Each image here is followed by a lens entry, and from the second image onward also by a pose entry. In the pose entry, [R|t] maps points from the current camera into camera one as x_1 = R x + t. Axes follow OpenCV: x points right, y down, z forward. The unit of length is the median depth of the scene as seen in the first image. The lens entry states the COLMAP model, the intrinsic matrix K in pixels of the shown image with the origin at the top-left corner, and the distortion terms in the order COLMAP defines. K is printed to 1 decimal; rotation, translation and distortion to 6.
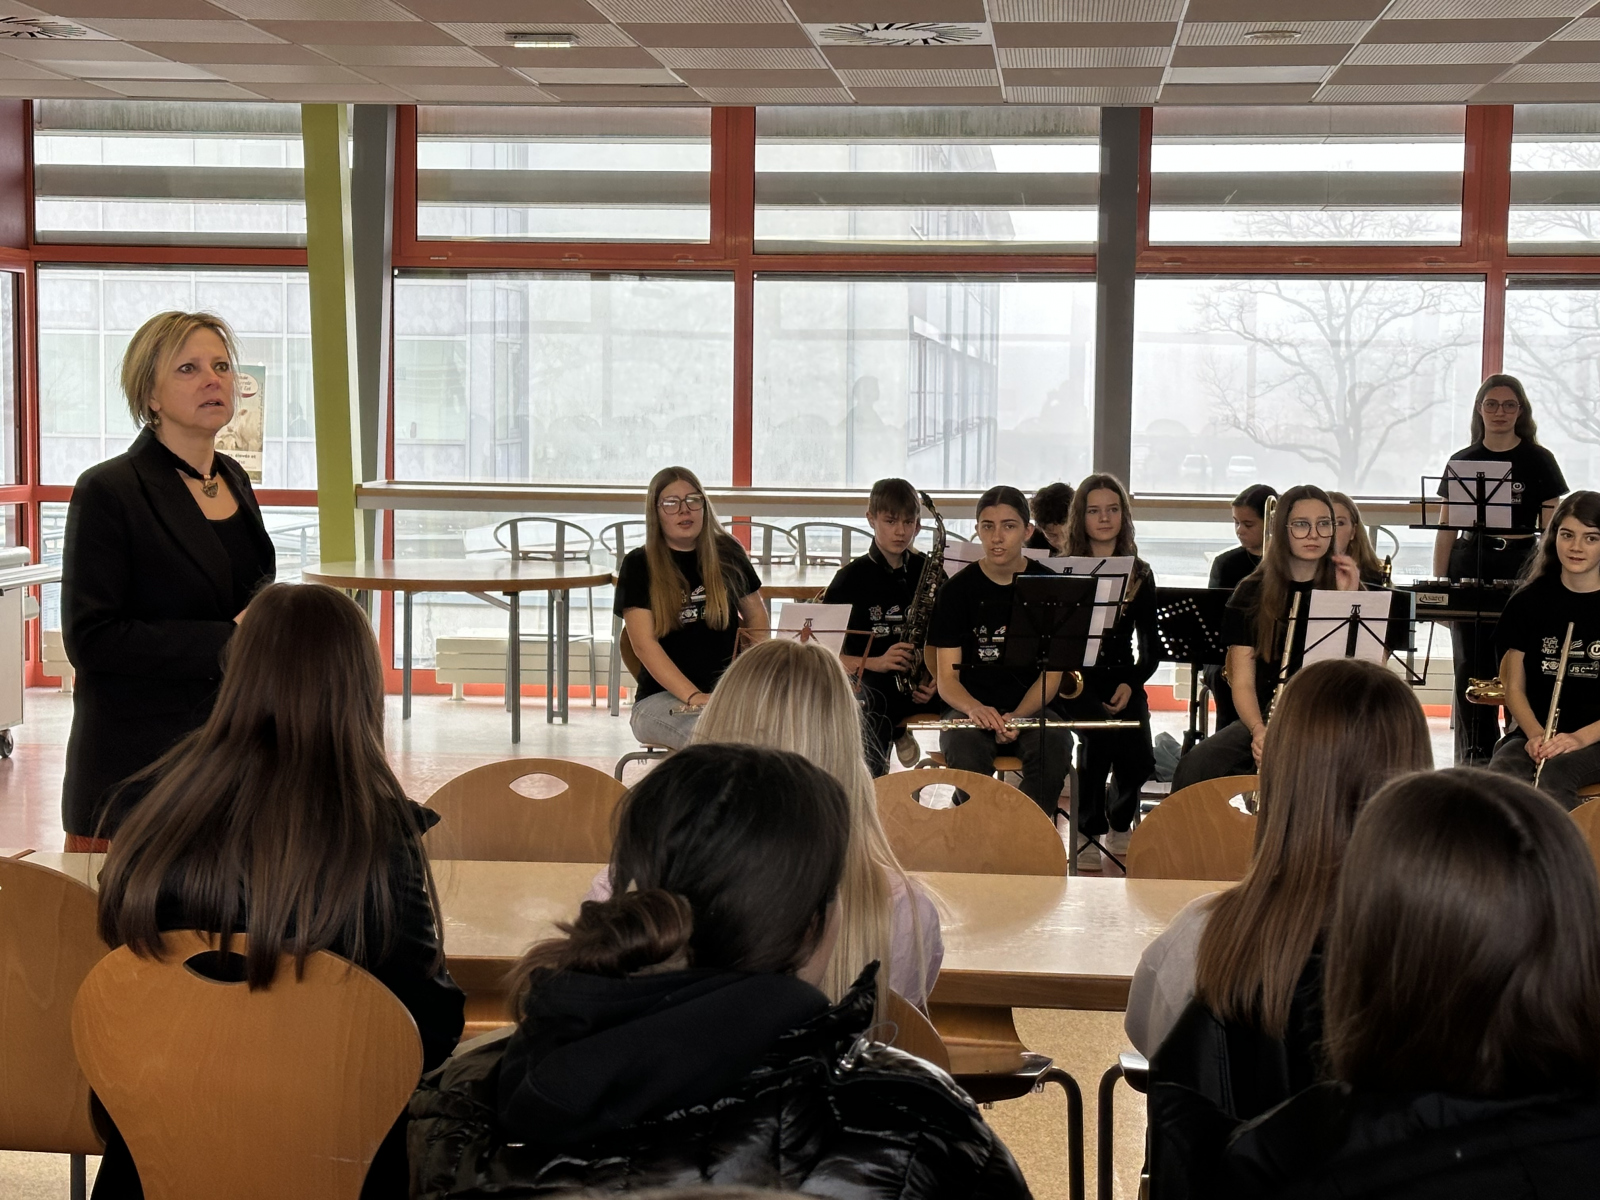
lens RADIAL K [[2251.0, 0, 800.1], [0, 2251.0, 600.5], [0, 0, 1]] dist [0.093300, 0.000000]
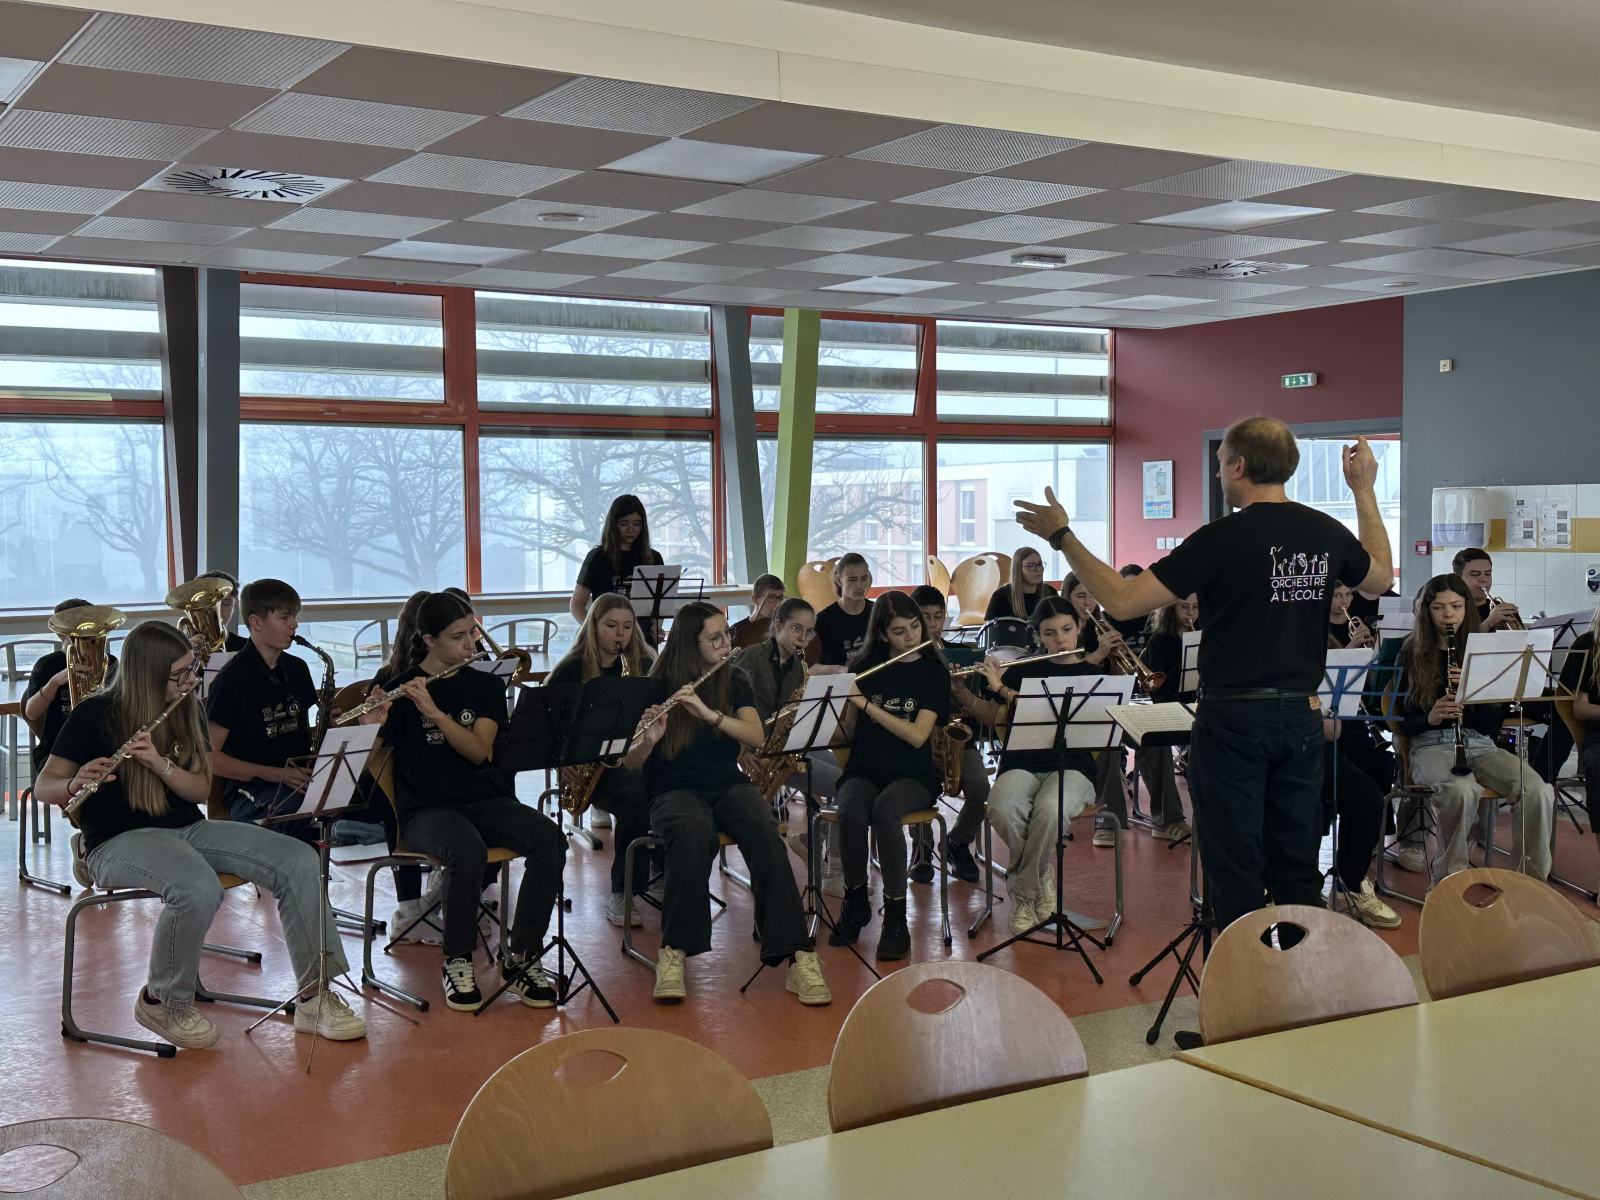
lens RADIAL K [[1876.7, 0, 800.0], [0, 1876.7, 597.2], [0, 0, 1]] dist [0.135259, 0.000000]
pose [[0.788718, -0.047187, 0.612942, -0.554037], [0.076647, 0.996818, -0.021888, -0.011405], [-0.609959, 0.064243, 0.789825, 0.046910]]
